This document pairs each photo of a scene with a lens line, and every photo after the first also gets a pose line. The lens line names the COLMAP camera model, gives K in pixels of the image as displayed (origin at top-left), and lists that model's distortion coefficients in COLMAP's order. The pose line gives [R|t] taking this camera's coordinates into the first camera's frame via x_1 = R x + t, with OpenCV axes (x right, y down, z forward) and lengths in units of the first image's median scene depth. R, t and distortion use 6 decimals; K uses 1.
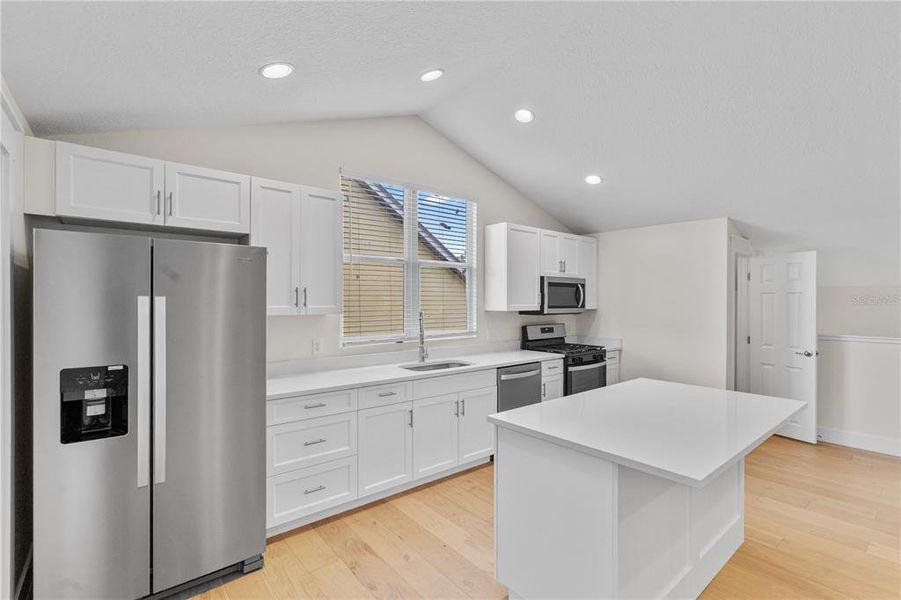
lens RADIAL K [[413.5, 0, 451.9], [0, 413.5, 300.6], [0, 0, 1]] dist [0.001772, 0.003446]
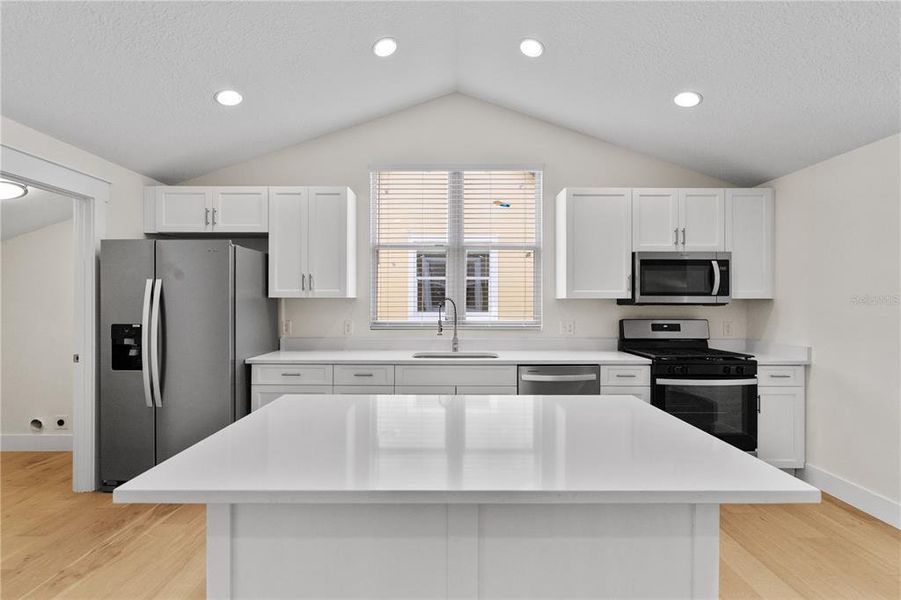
lens RADIAL K [[413.5, 0, 450.5], [0, 413.5, 299.1], [0, 0, 1]] dist [0.001772, 0.003446]
pose [[0.771930, -0.003838, -0.635696, 0.467353], [-0.000023, 0.999982, -0.006065, 0.031412], [0.635707, 0.004697, 0.771916, 0.241588]]
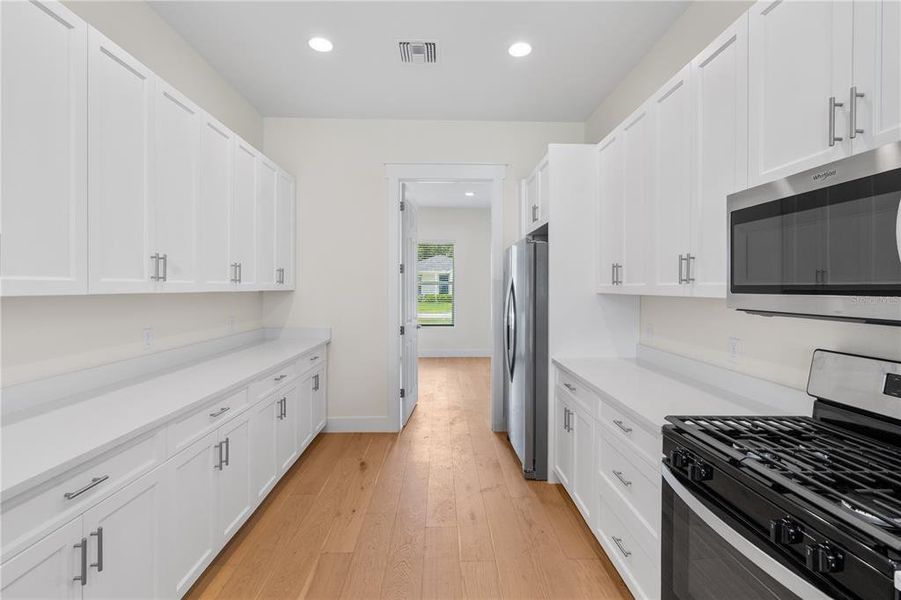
lens RADIAL K [[413.5, 0, 451.1], [0, 413.5, 289.1], [0, 0, 1]] dist [0.001772, 0.003446]
pose [[-0.597028, 0.003730, -0.802212, 0.669609], [0.002071, 0.999993, 0.003109, 0.015507], [0.802218, 0.000195, -0.597032, 1.084130]]
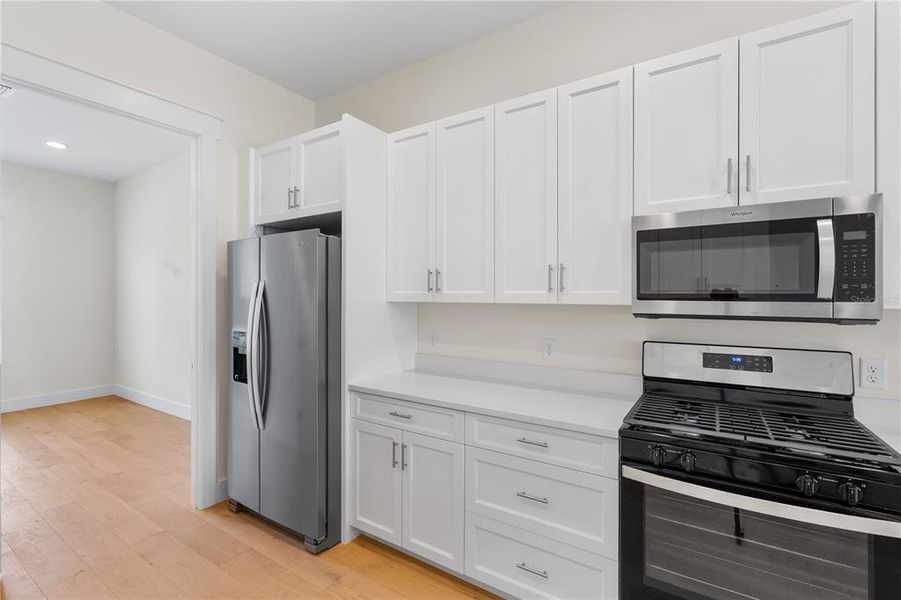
lens RADIAL K [[413.5, 0, 447.9], [0, 413.5, 295.9], [0, 0, 1]] dist [0.001772, 0.003446]
pose [[0.313633, 0.002799, -0.949540, 0.577563], [0.003899, 0.999983, 0.004235, 0.013729], [0.949536, -0.005030, 0.313617, 0.760414]]
